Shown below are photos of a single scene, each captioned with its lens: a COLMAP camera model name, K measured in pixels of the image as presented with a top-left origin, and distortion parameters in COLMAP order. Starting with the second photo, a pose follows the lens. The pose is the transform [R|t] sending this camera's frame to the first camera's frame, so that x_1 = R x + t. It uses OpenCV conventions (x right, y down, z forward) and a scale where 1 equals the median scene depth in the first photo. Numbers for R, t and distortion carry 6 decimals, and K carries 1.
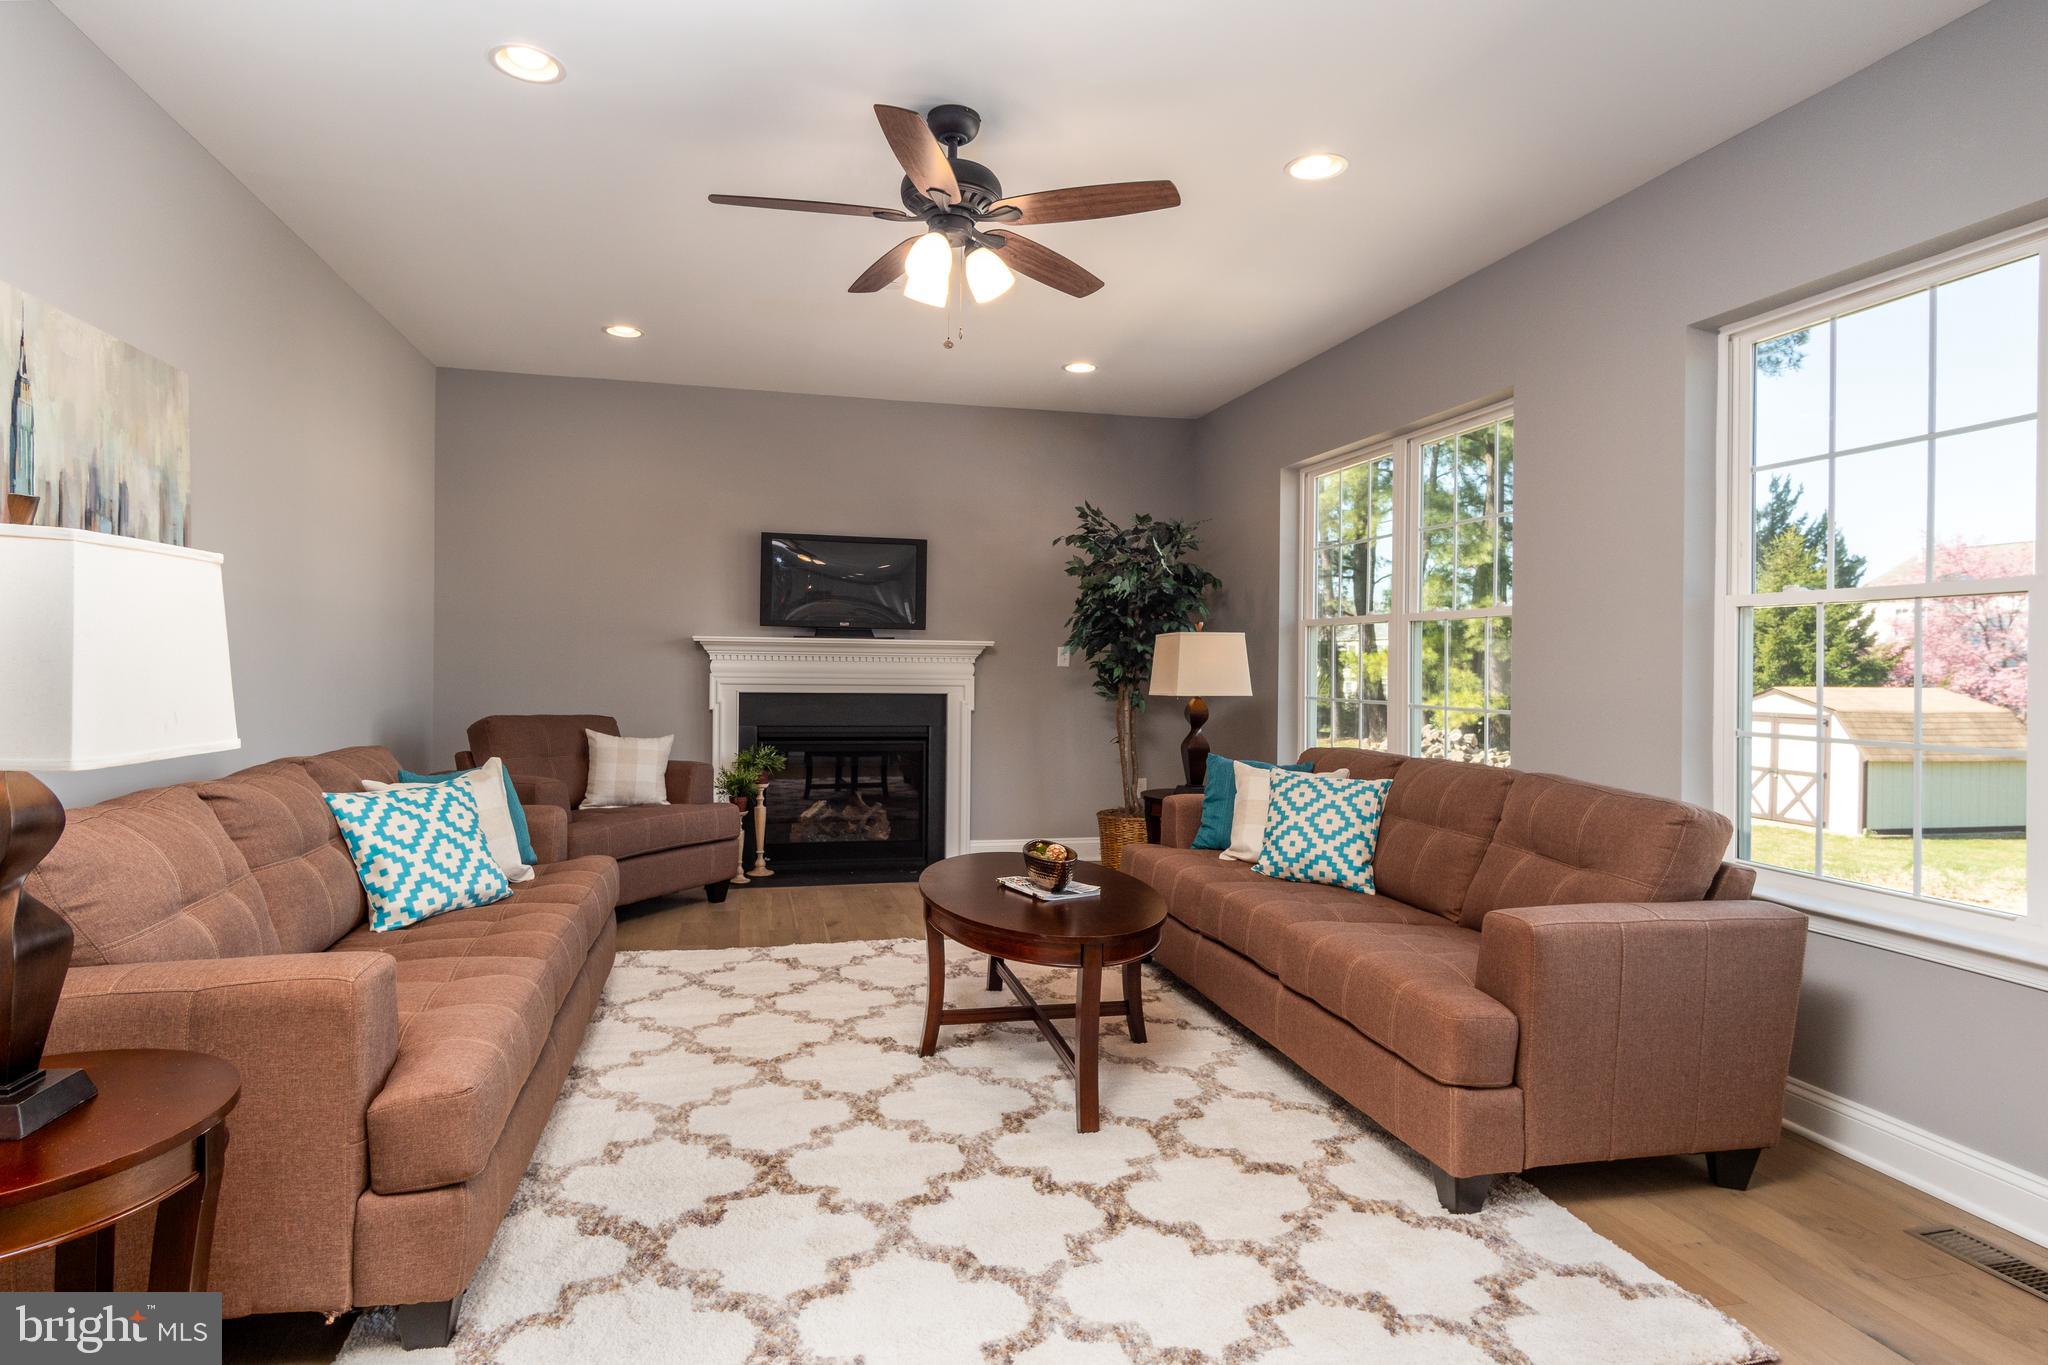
lens RADIAL K [[1074.3, 0, 978.7], [0, 1074.3, 658.1], [0, 0, 1]] dist [0.002908, 0.000101]
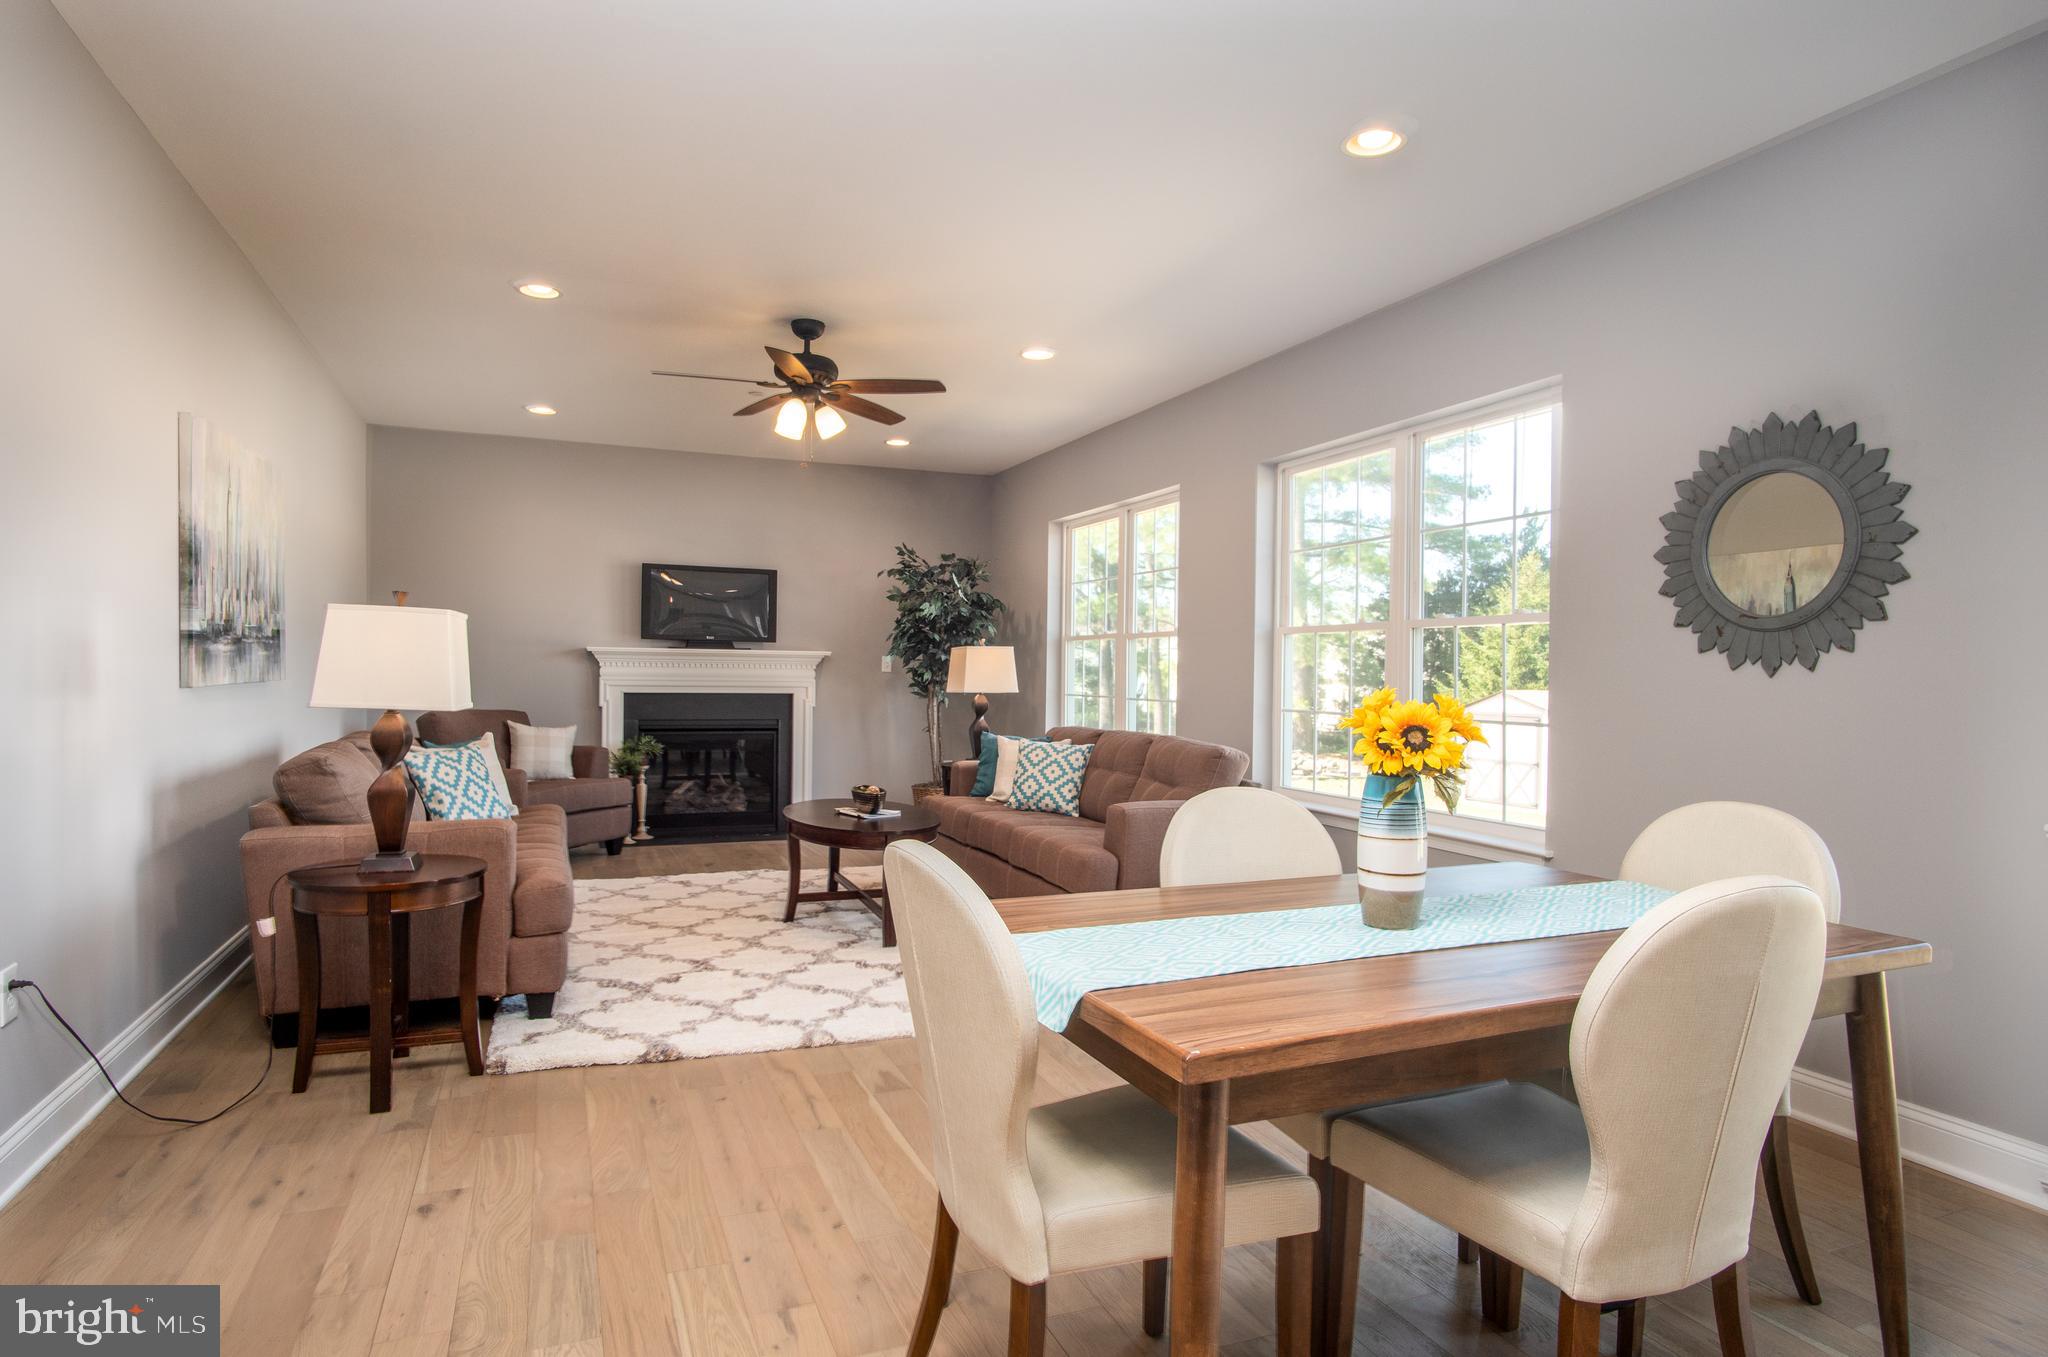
lens RADIAL K [[1122.9, 0, 966.7], [0, 1122.9, 666.8], [0, 0, 1]] dist [-0.000638, 0.000150]
pose [[0.990632, 0.000454, 0.136558, -0.014233], [-0.000655, 0.999999, 0.001423, 0.000393], [-0.136557, -0.001499, 0.990631, -0.590240]]
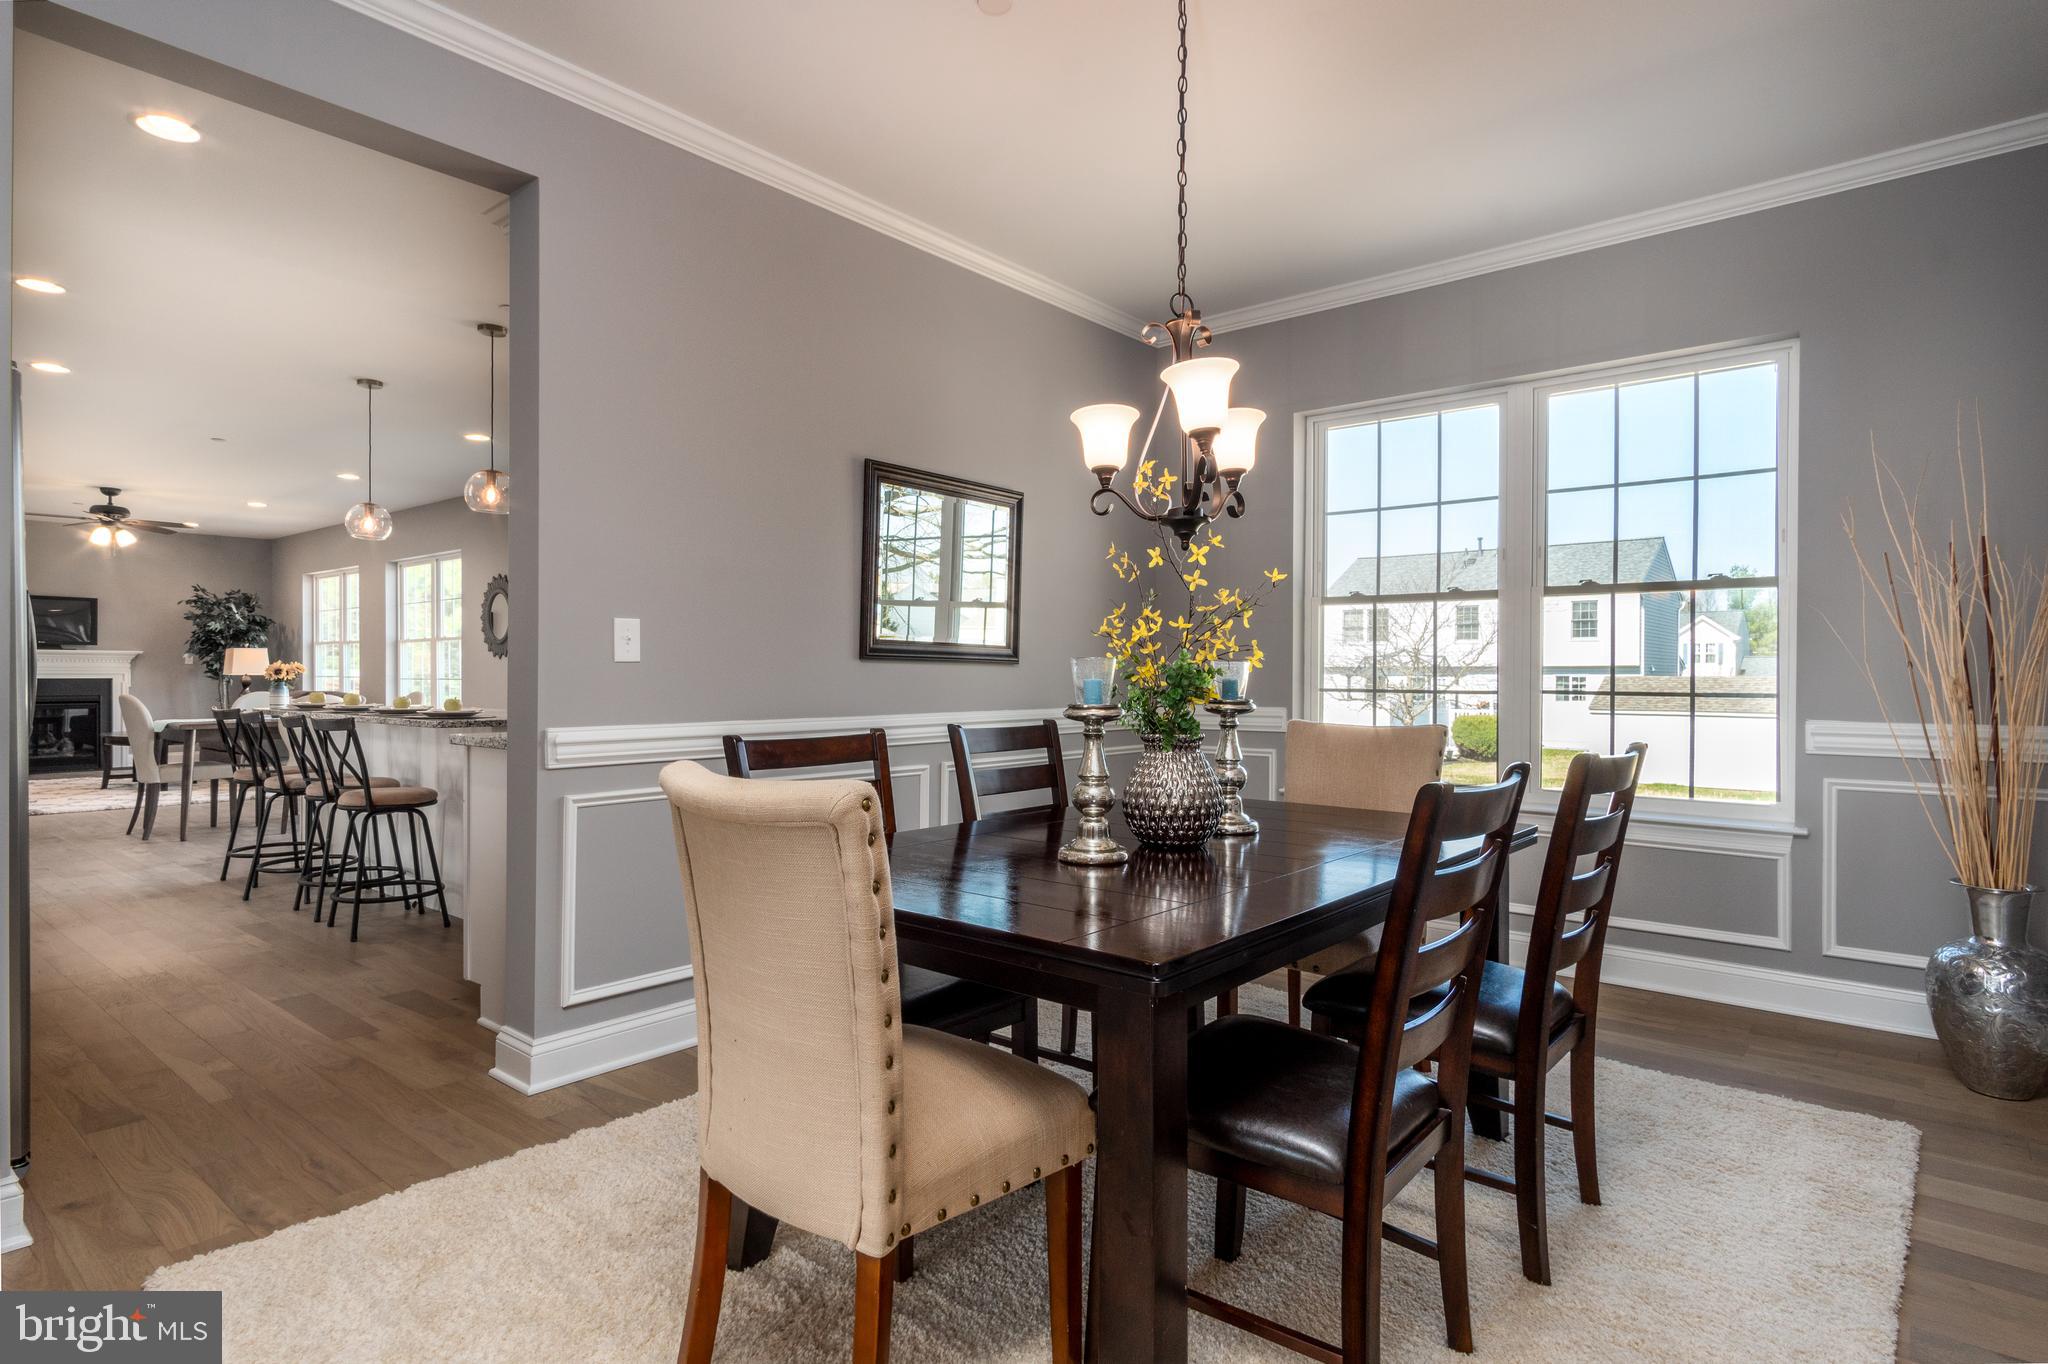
lens RADIAL K [[1095.7, 0, 1017.5], [0, 1095.7, 673.8], [0, 0, 1]] dist [-0.002869, 0.000949]
pose [[0.791466, -0.011743, 0.611101, 0.103813], [0.006512, 0.999921, 0.010781, 0.026314], [-0.611179, -0.004553, 0.791479, -2.841426]]
